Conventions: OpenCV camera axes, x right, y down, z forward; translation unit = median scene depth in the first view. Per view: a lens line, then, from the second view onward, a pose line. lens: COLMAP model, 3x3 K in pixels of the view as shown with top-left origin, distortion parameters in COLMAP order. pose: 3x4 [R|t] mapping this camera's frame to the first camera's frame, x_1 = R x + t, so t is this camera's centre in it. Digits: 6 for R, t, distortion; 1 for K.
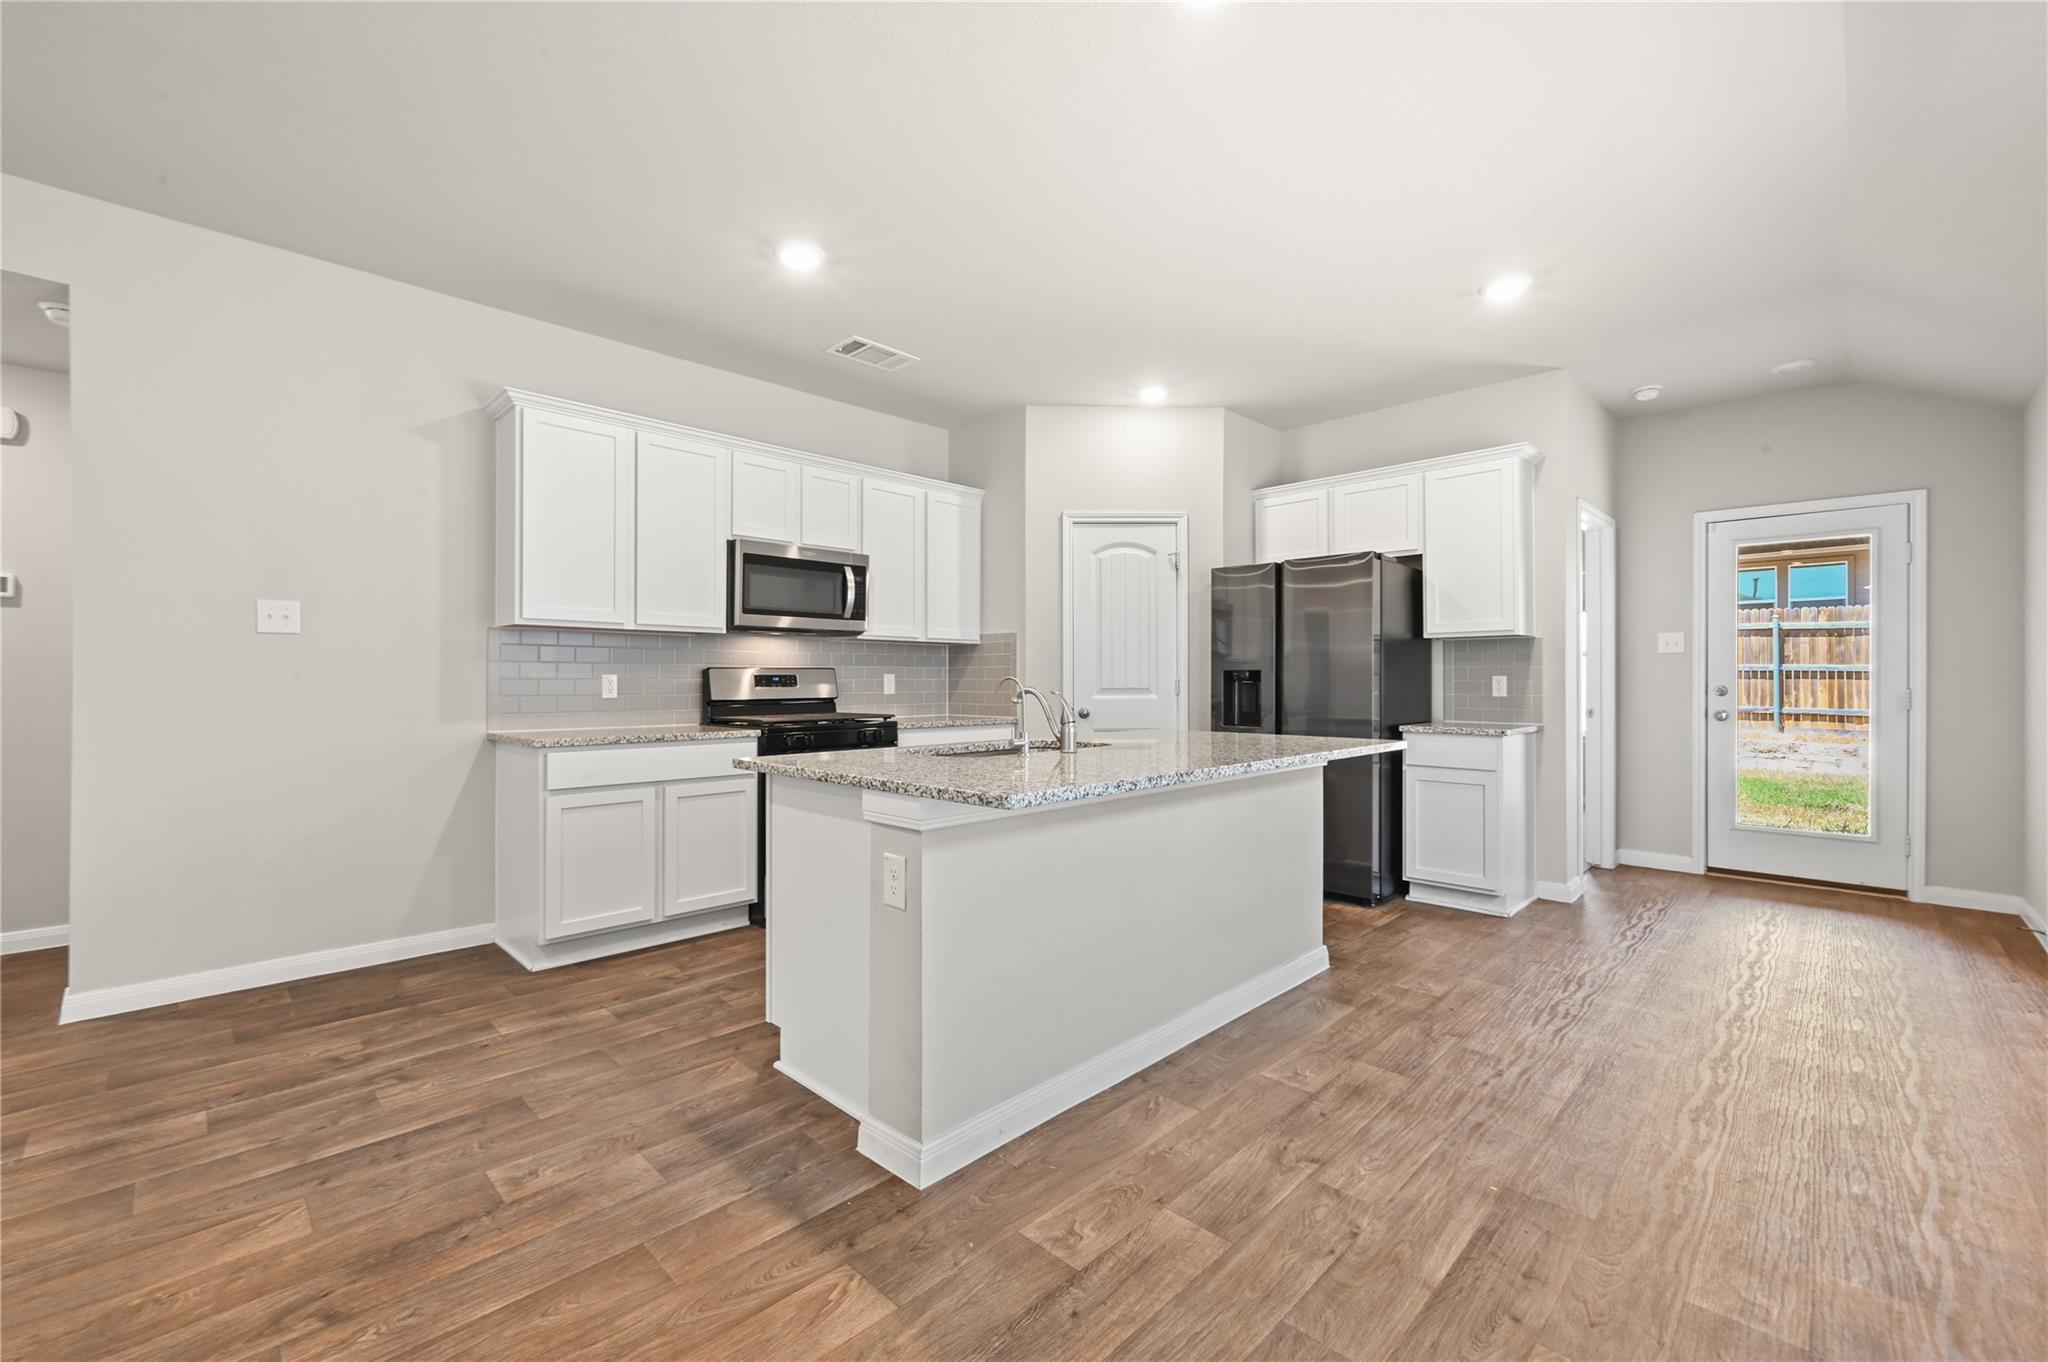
lens RADIAL K [[846.5, 0, 1003.1], [0, 846.5, 674.2], [0, 0, 1]] dist [-0.002706, 0.000061]
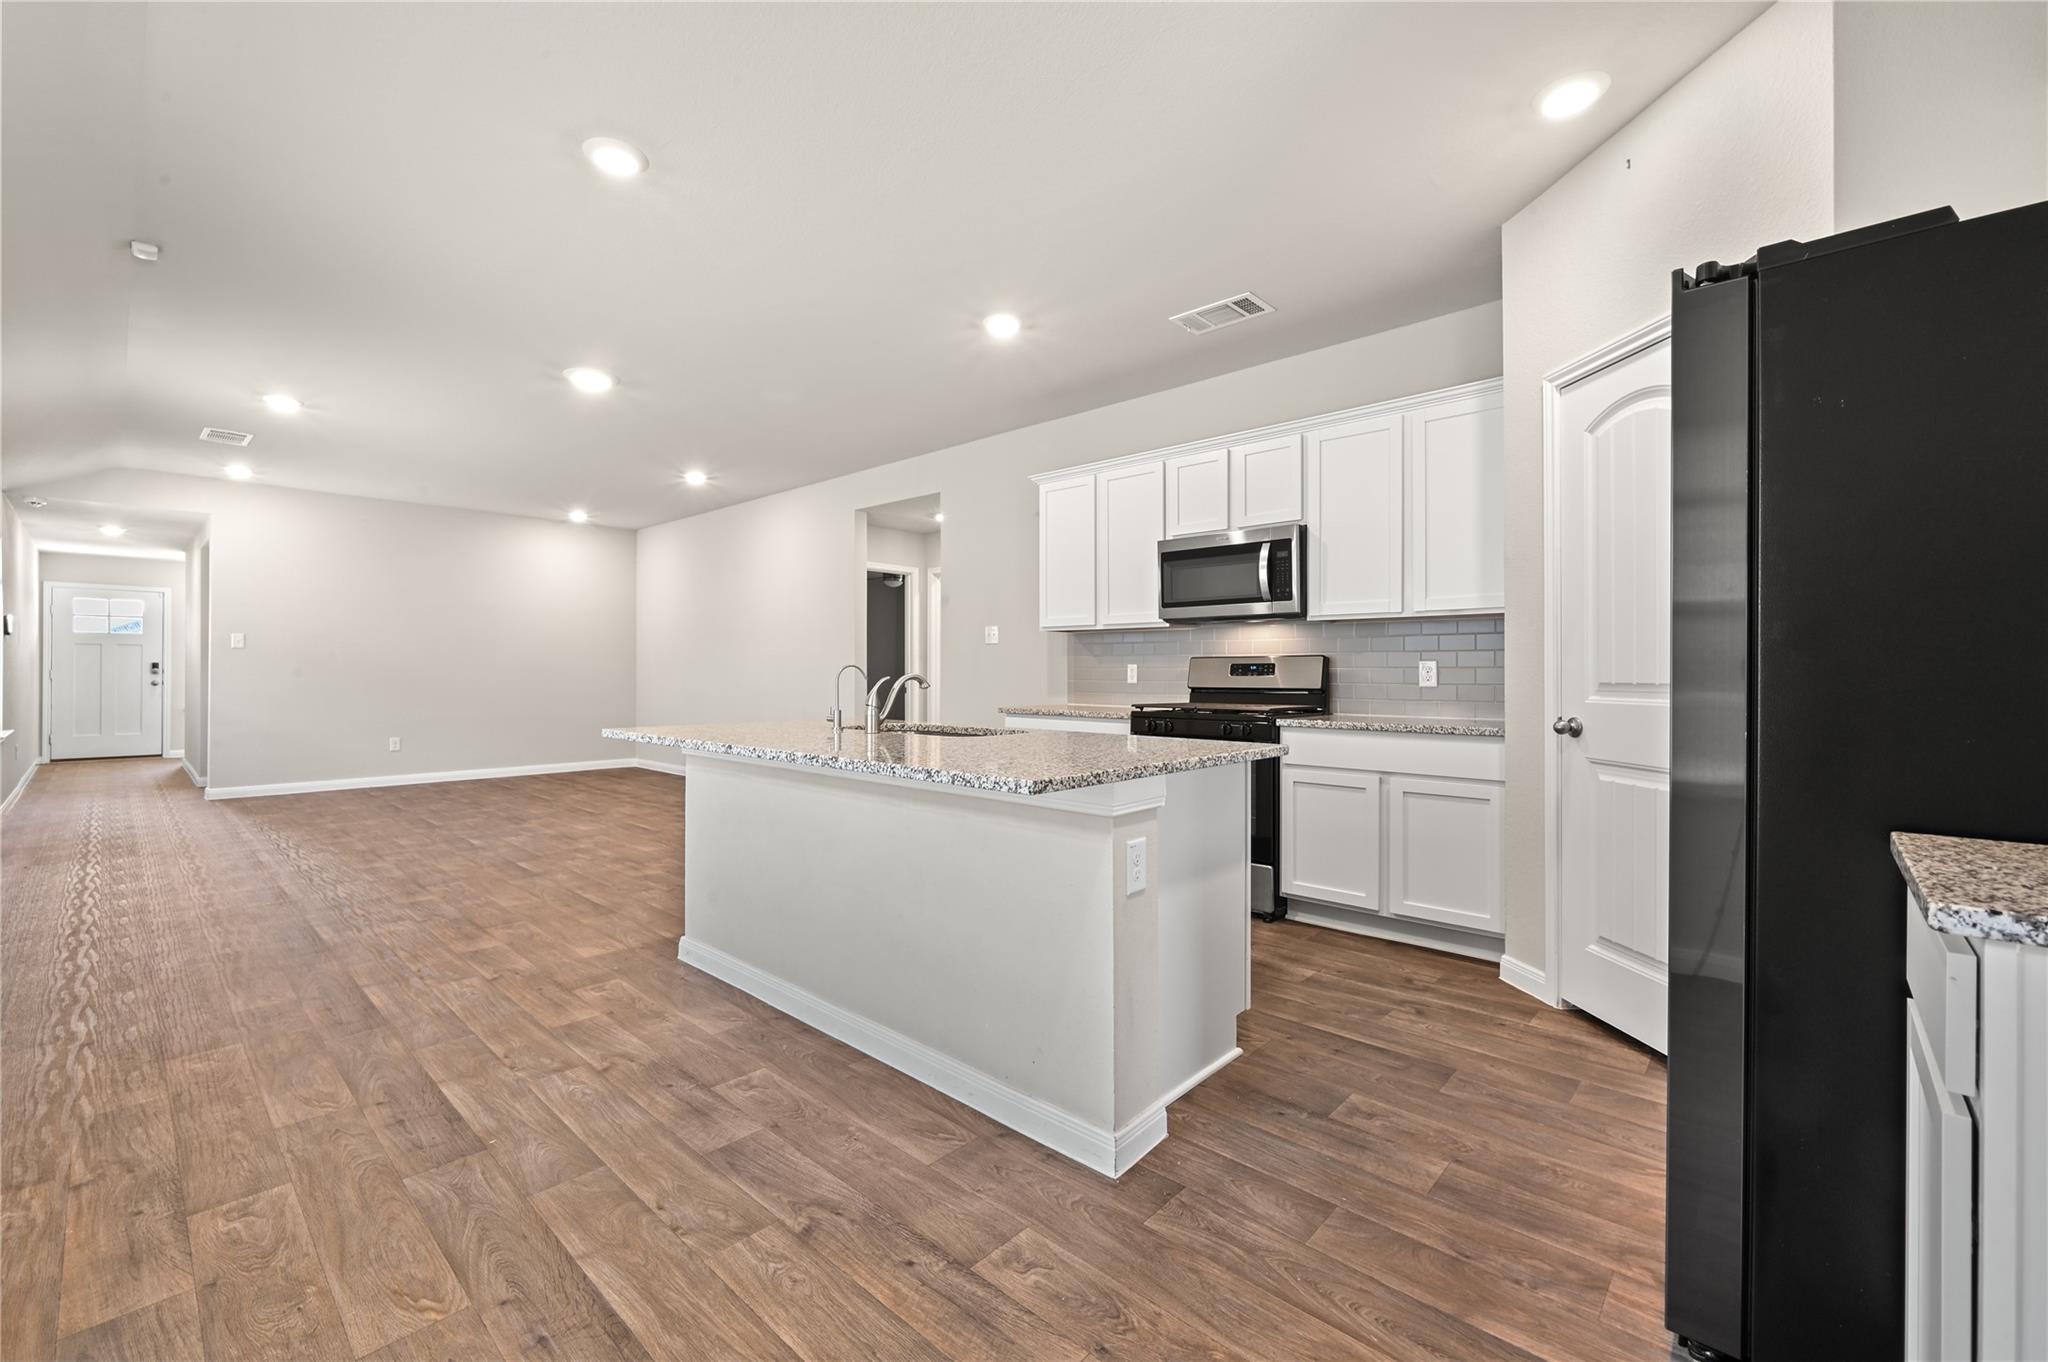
lens RADIAL K [[841.8, 0, 1014.9], [0, 841.8, 687.9], [0, 0, 1]] dist [-0.002641, -0.000126]
pose [[0.043066, 0.021127, -0.998849, 0.742952], [0.007724, 0.999739, 0.021479, 0.006178], [0.999042, -0.008640, 0.042892, 0.723980]]
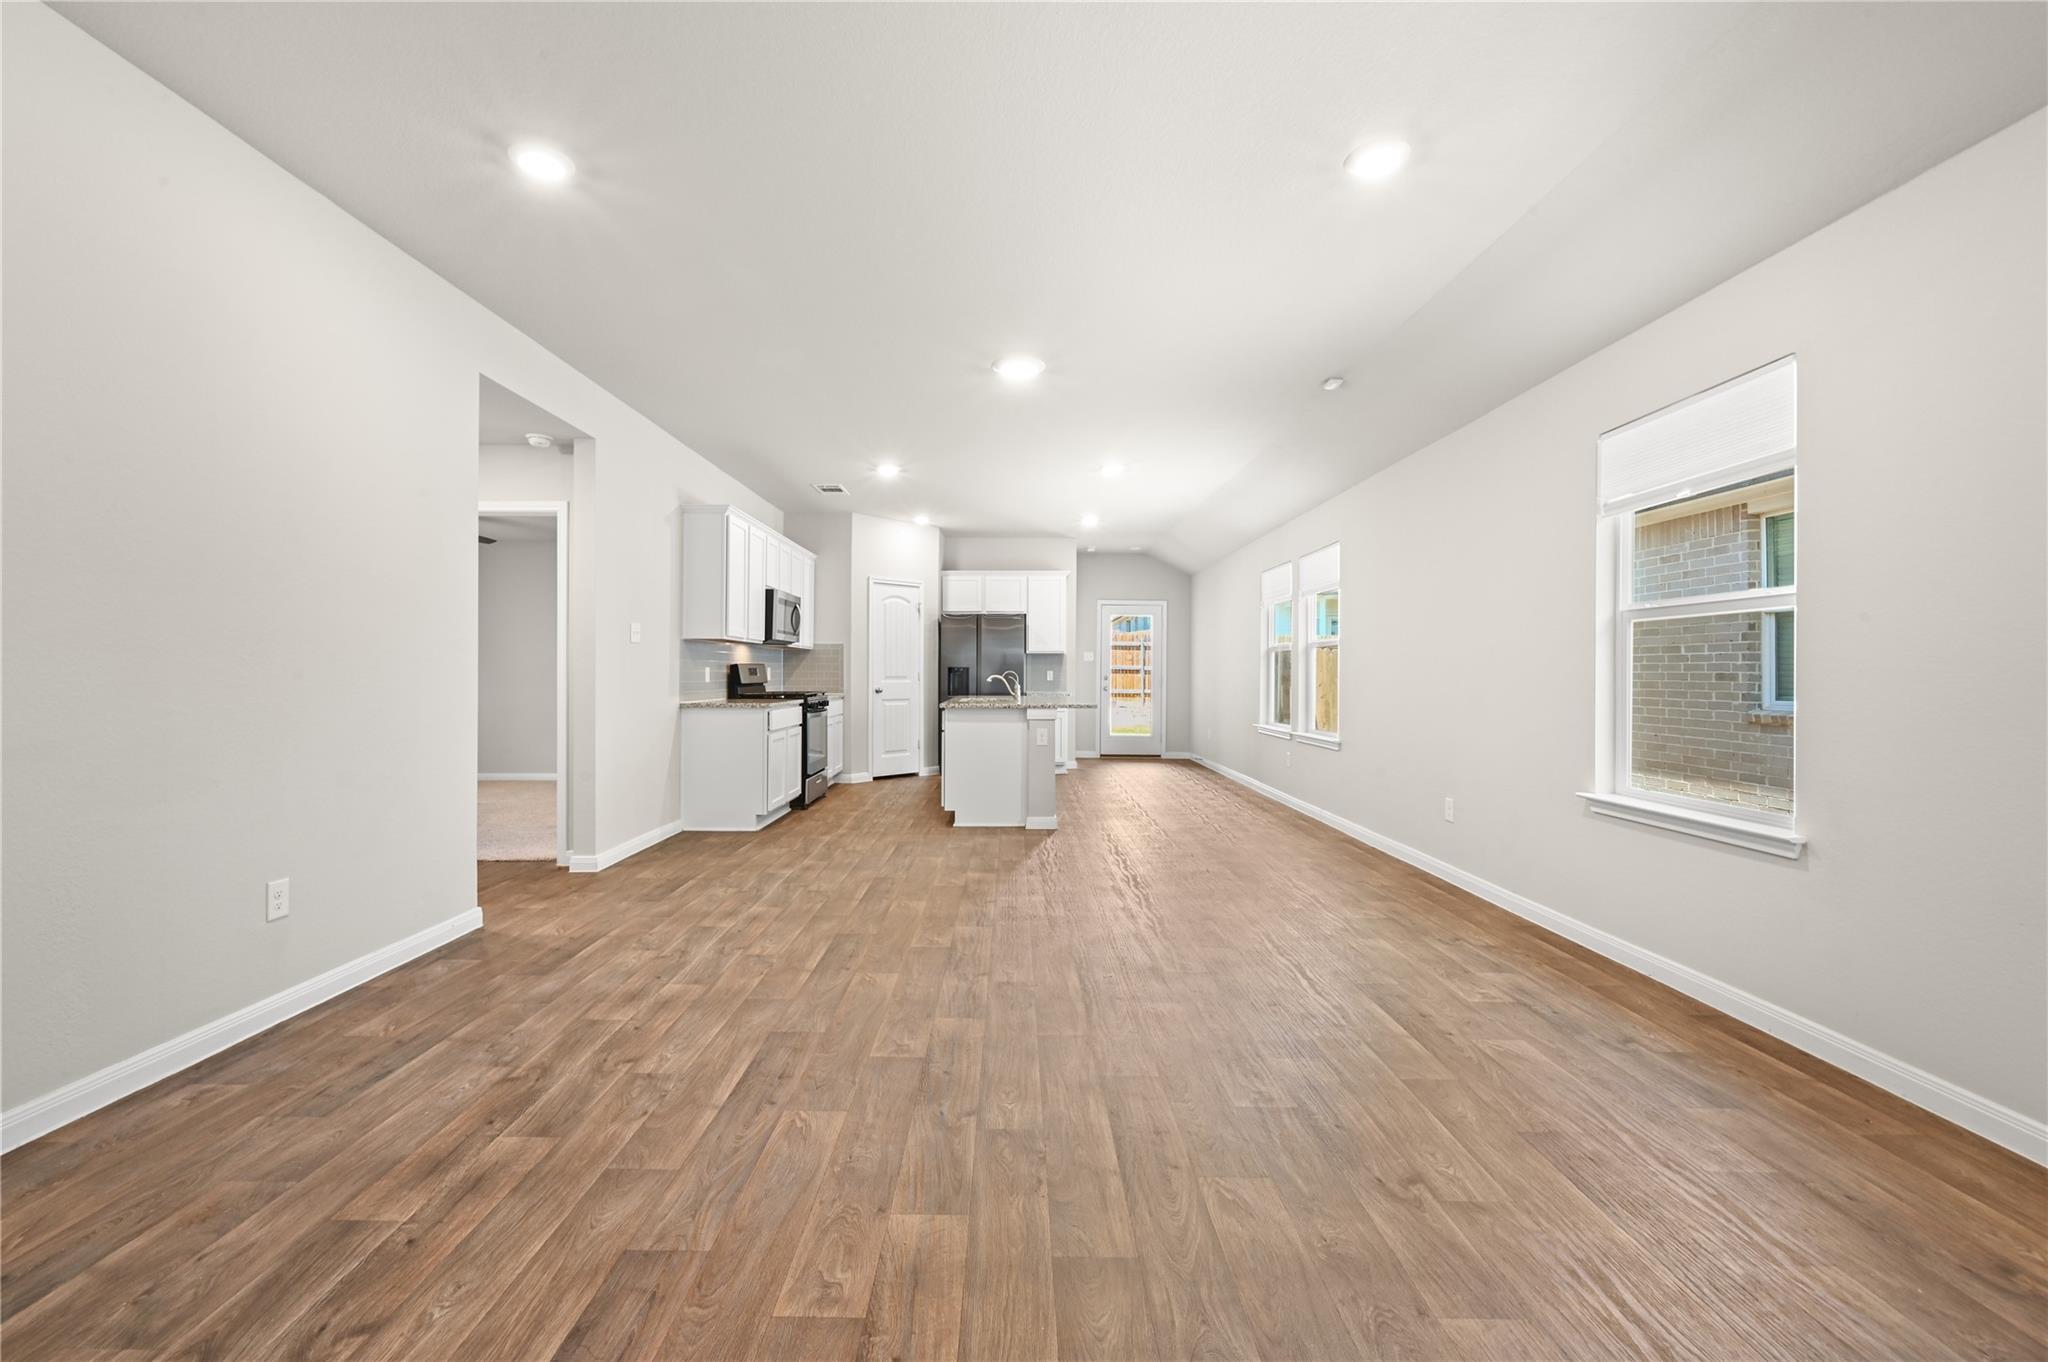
lens RADIAL K [[846.5, 0, 1003.1], [0, 846.5, 674.2], [0, 0, 1]] dist [-0.002706, 0.000061]
pose [[0.713651, 0.003327, 0.700494, -1.122010], [-0.012223, 0.999896, 0.007703, -0.005988], [-0.700395, -0.014060, 0.713617, -0.517013]]
